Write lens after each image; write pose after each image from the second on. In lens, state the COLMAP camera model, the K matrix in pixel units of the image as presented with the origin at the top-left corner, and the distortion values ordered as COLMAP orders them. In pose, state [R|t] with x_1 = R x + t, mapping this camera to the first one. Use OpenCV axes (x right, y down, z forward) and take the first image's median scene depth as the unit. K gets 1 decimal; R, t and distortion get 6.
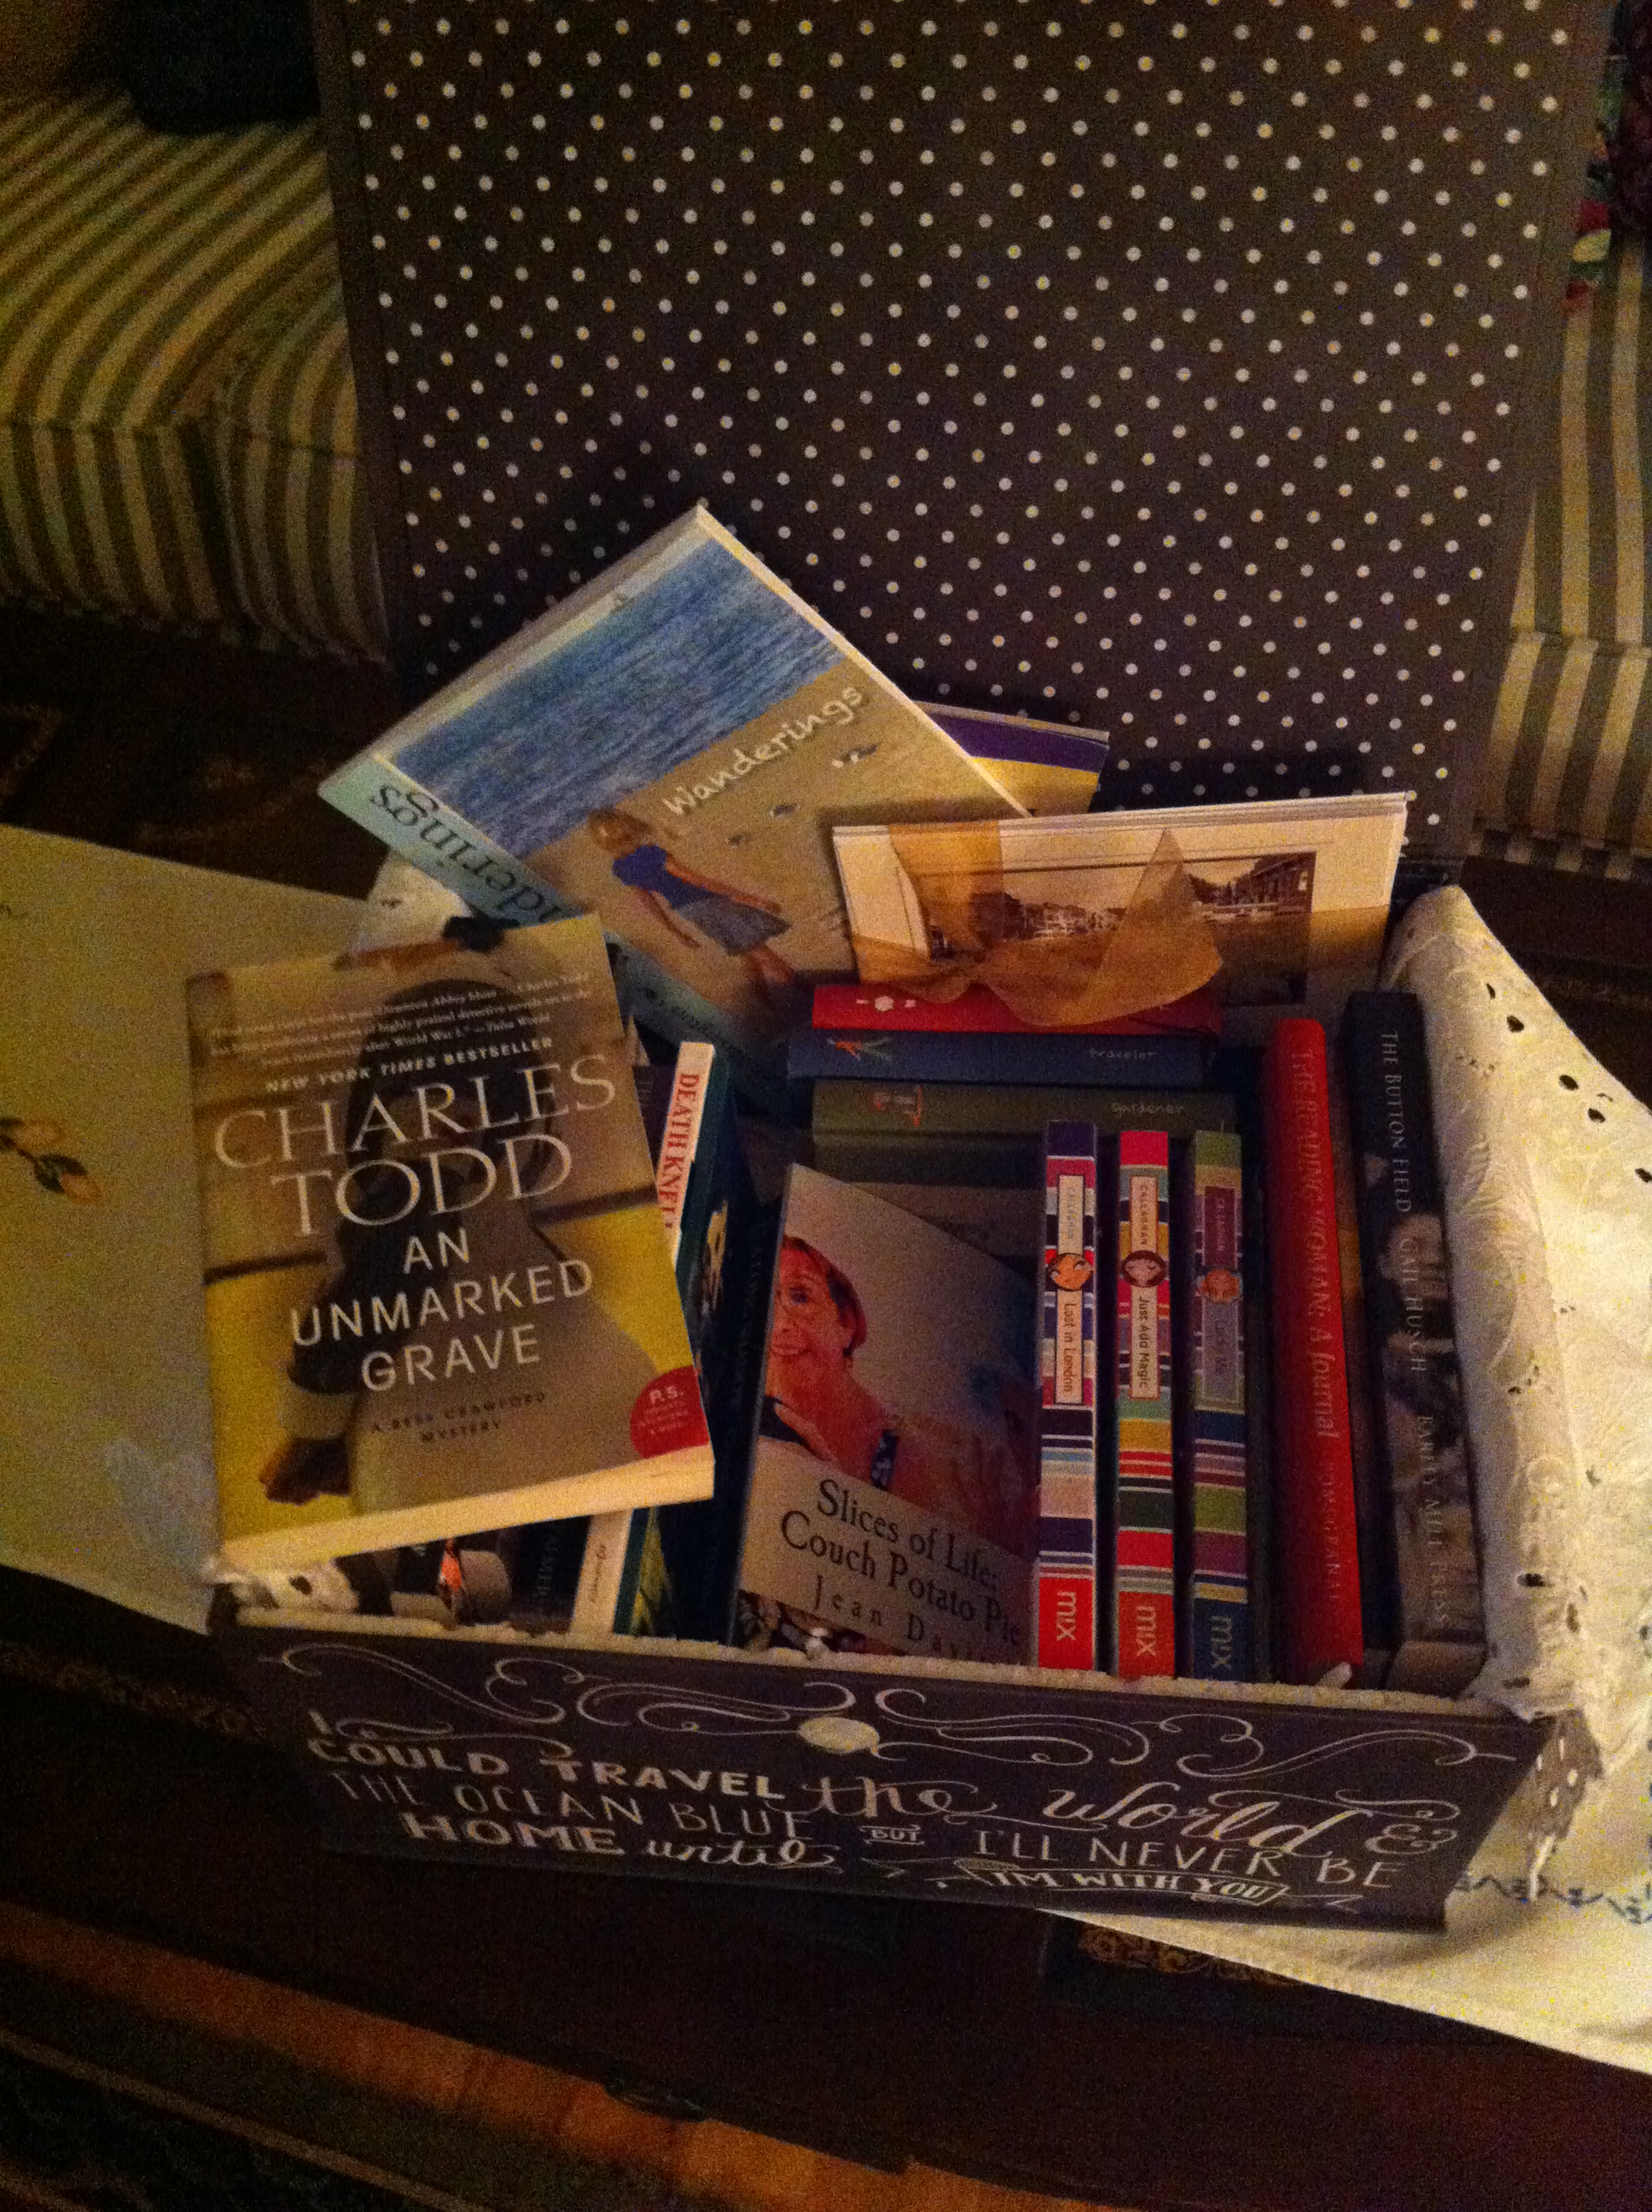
lens RADIAL K [[2224.5, 0, 826.0], [0, 2224.5, 1106.0], [0, 0, 1]] dist [0.076913, -0.245334]
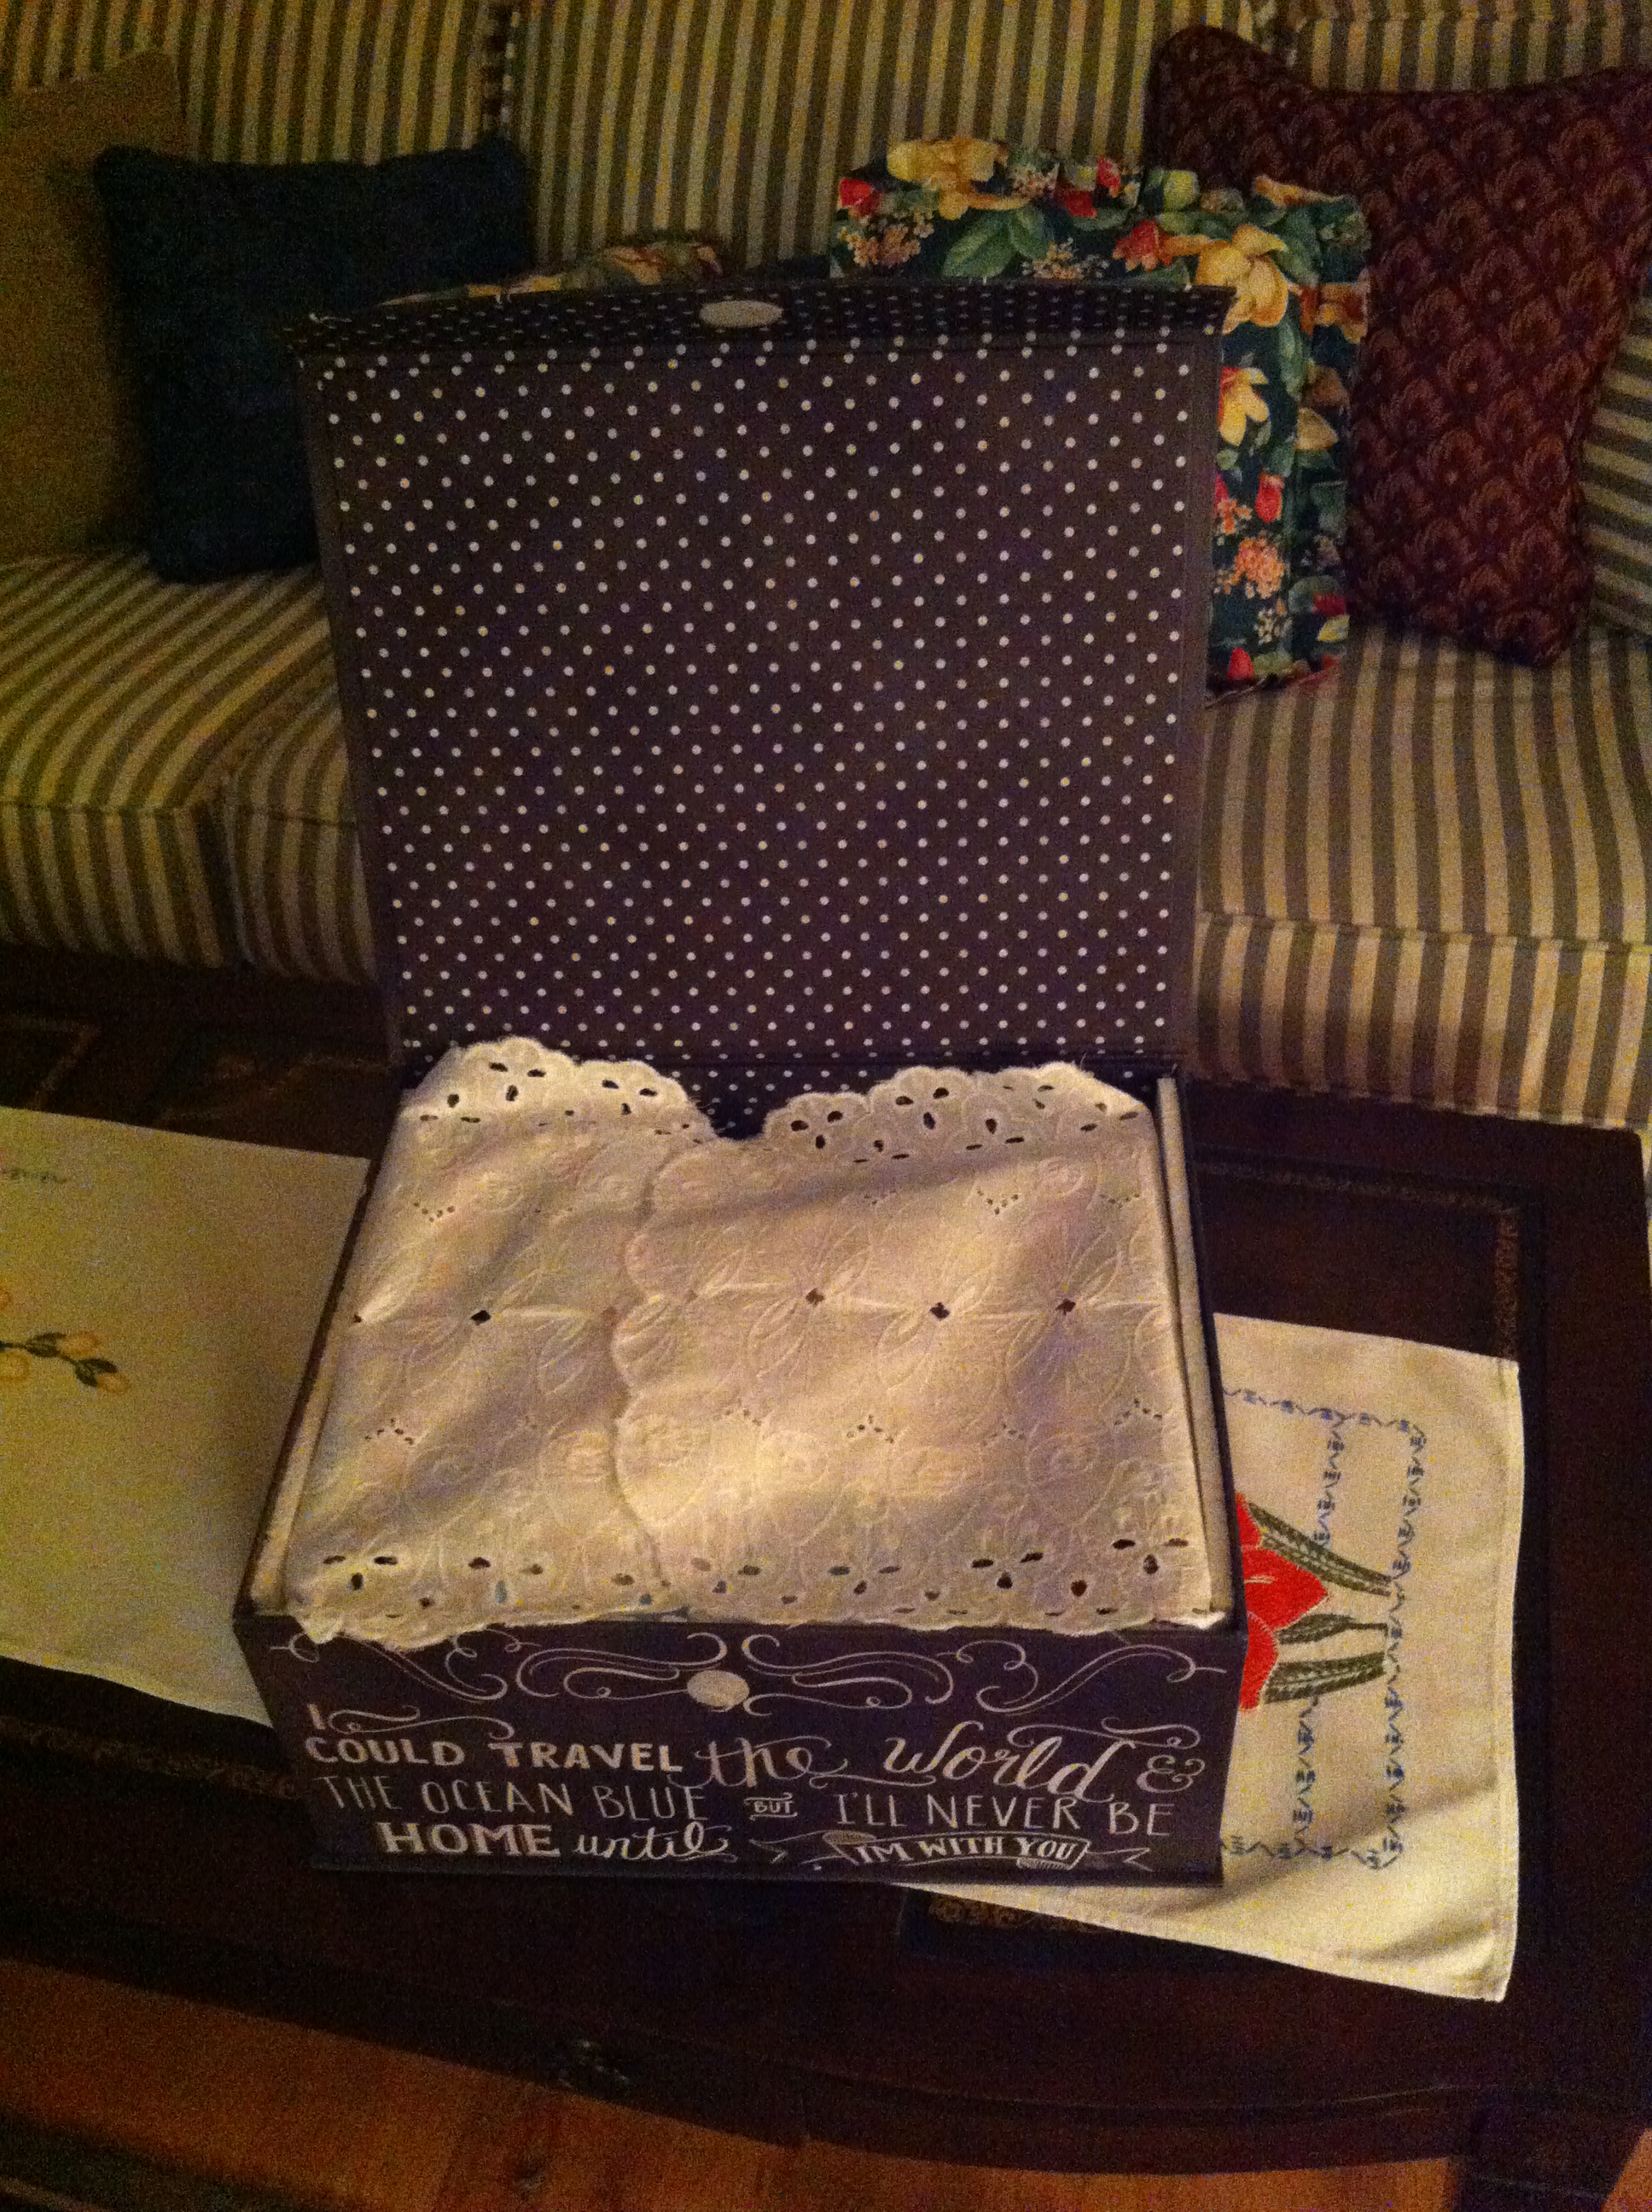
lens RADIAL K [[2265.4, 0, 826.0], [0, 2265.4, 1106.0], [0, 0, 1]] dist [0.263630, -0.731588]
pose [[0.999144, -0.039239, 0.013073, 0.058379], [0.041028, 0.980254, -0.193440, 0.189016], [-0.005225, 0.193811, 0.981025, -0.346727]]
